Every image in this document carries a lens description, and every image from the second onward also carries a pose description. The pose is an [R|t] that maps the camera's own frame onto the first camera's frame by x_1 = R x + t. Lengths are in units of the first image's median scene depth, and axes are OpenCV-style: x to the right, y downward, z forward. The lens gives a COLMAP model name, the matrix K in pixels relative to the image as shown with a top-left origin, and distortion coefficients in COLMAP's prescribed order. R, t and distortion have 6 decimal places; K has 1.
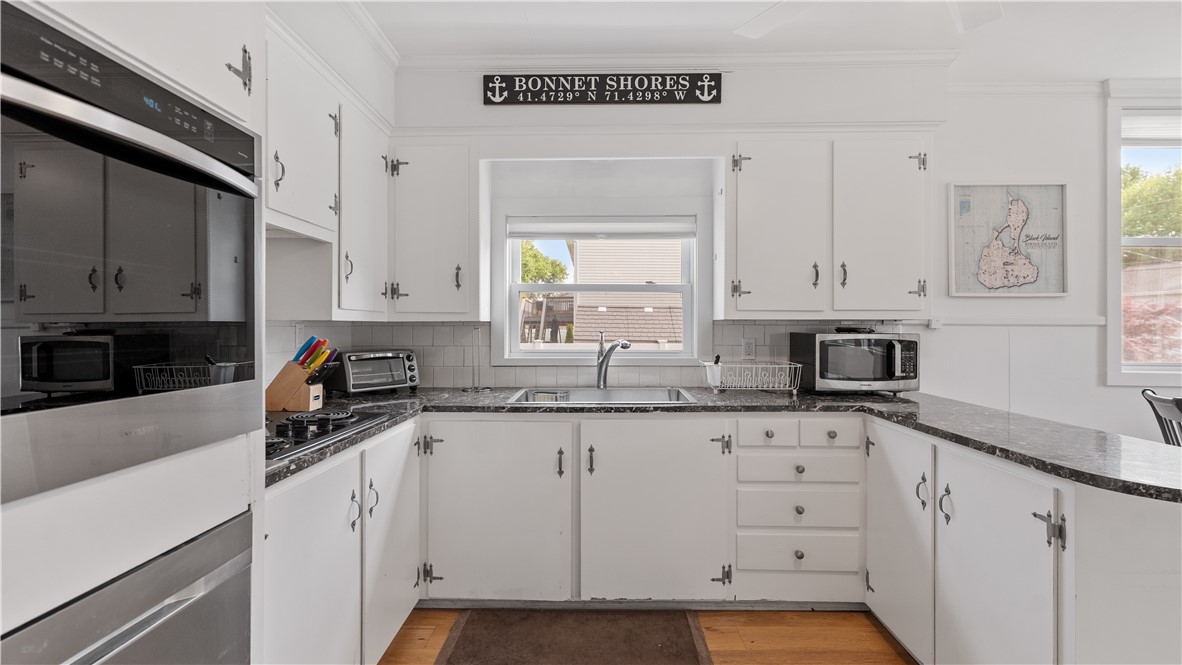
lens RADIAL K [[578.2, 0, 580.3], [0, 578.2, 324.3], [0, 0, 1]] dist [-0.000003, 0.001816]
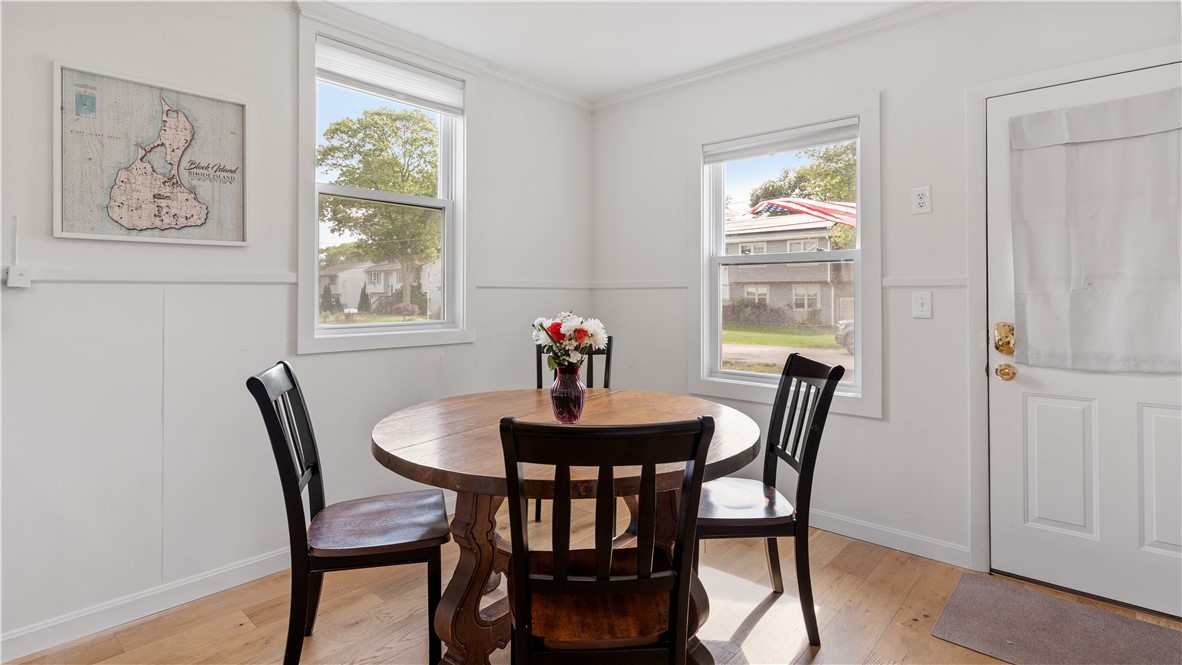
lens RADIAL K [[578.2, 0, 592.7], [0, 578.2, 285.1], [0, 0, 1]] dist [-0.000003, 0.001816]
pose [[0.644359, 0.001784, 0.764721, 0.588561], [0.001034, 0.999994, -0.003203, 0.008605], [-0.764722, 0.002854, 0.644354, 0.138584]]
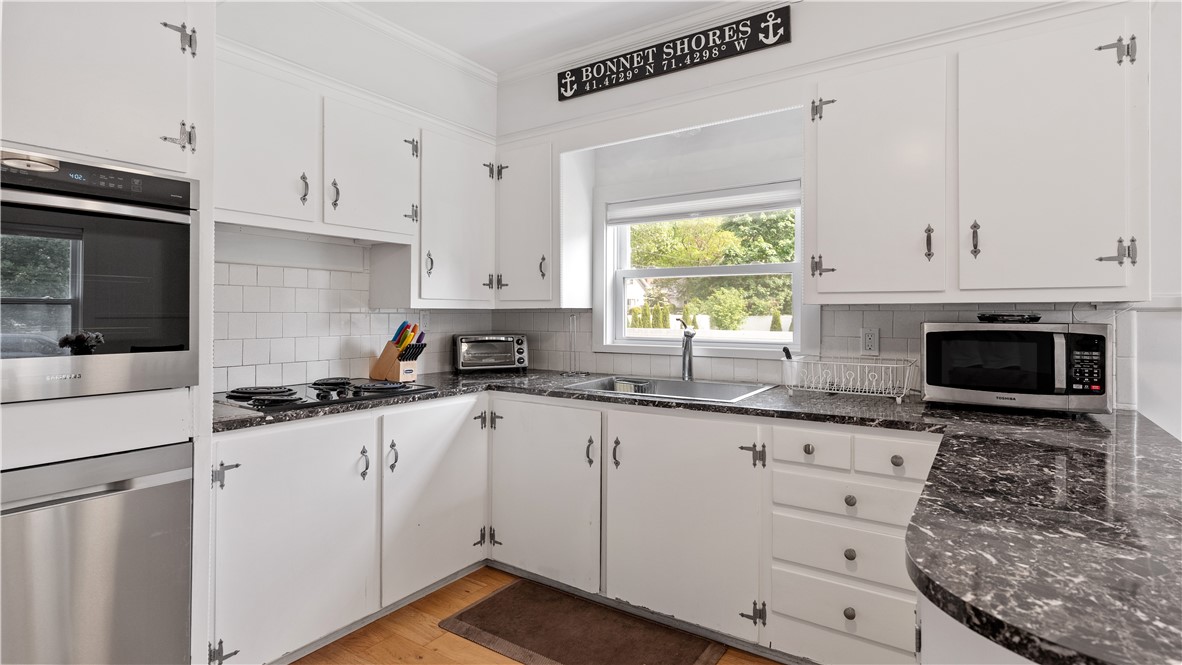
lens RADIAL K [[578.2, 0, 576.7], [0, 578.2, 307.4], [0, 0, 1]] dist [-0.000003, 0.001816]
pose [[0.835478, -0.006518, -0.549485, 0.433942], [0.002100, 0.999960, -0.008668, 0.002371], [0.549520, 0.006089, 0.835458, 0.144997]]
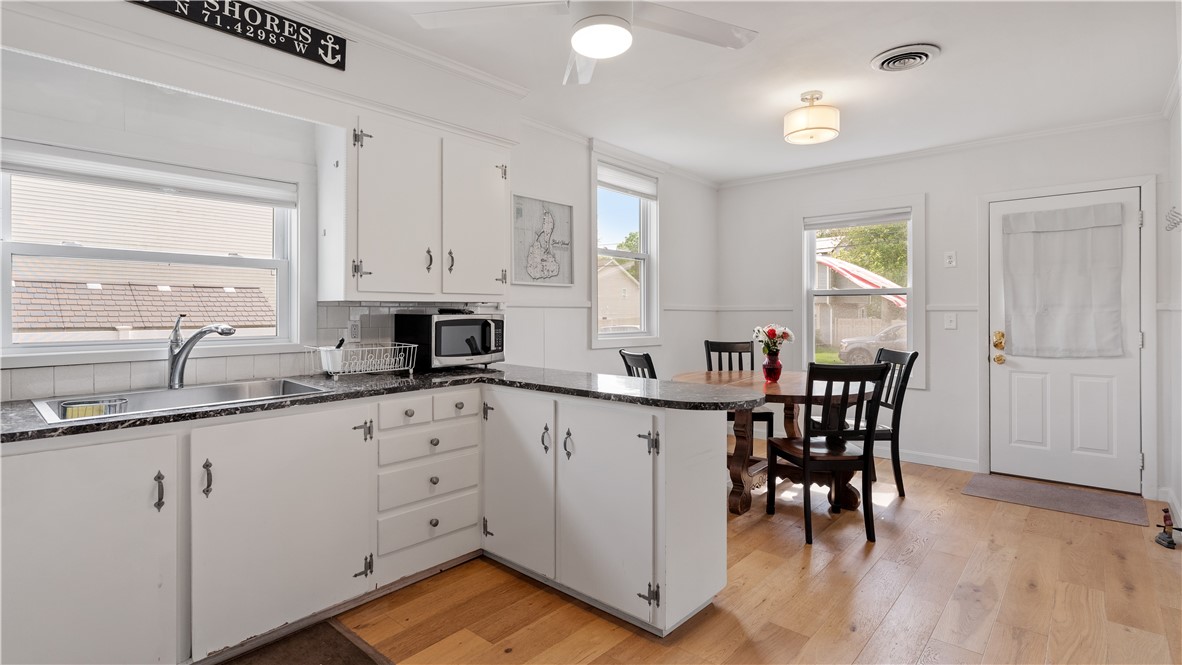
lens RADIAL K [[578.2, 0, 593.1], [0, 578.2, 307.2], [0, 0, 1]] dist [-0.000003, 0.001816]
pose [[0.632639, 0.001721, 0.774445, -0.227373], [-0.002129, 0.999998, -0.000484, 0.002036], [-0.774444, -0.001342, 0.632641, 0.088612]]
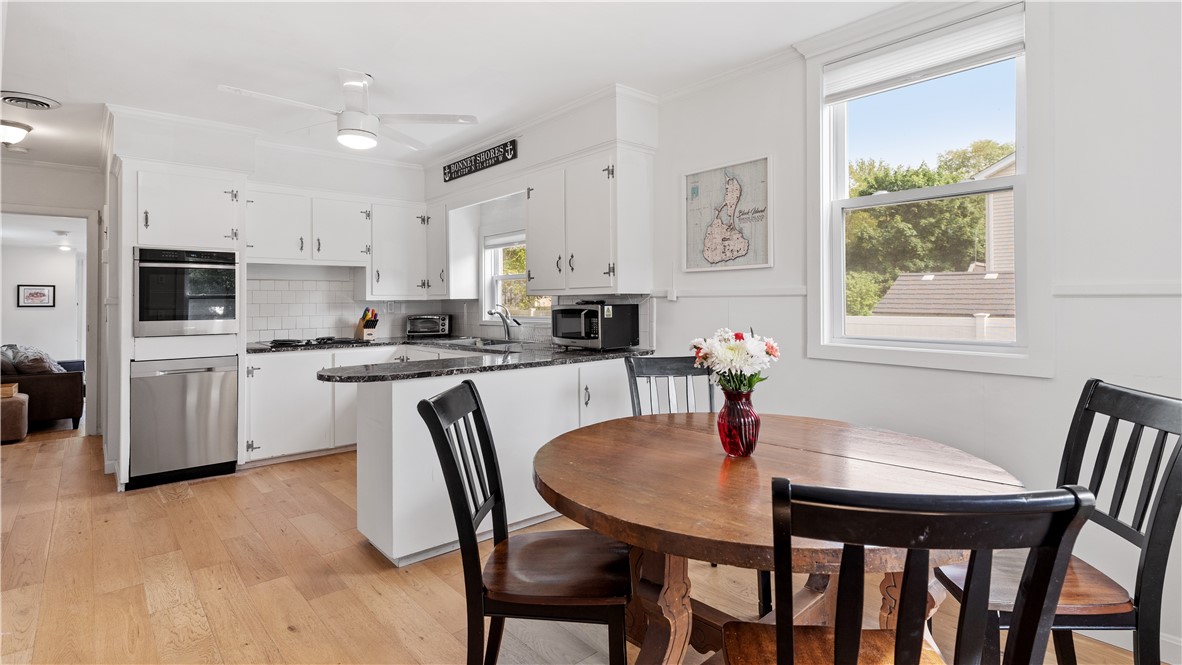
lens RADIAL K [[578.2, 0, 579.8], [0, 578.2, 289.9], [0, 0, 1]] dist [-0.000003, 0.001816]
pose [[0.670351, -0.024805, -0.741629, 1.491441], [0.014596, 0.999689, -0.020243, 0.008269], [0.741900, 0.002745, 0.670505, 0.079663]]
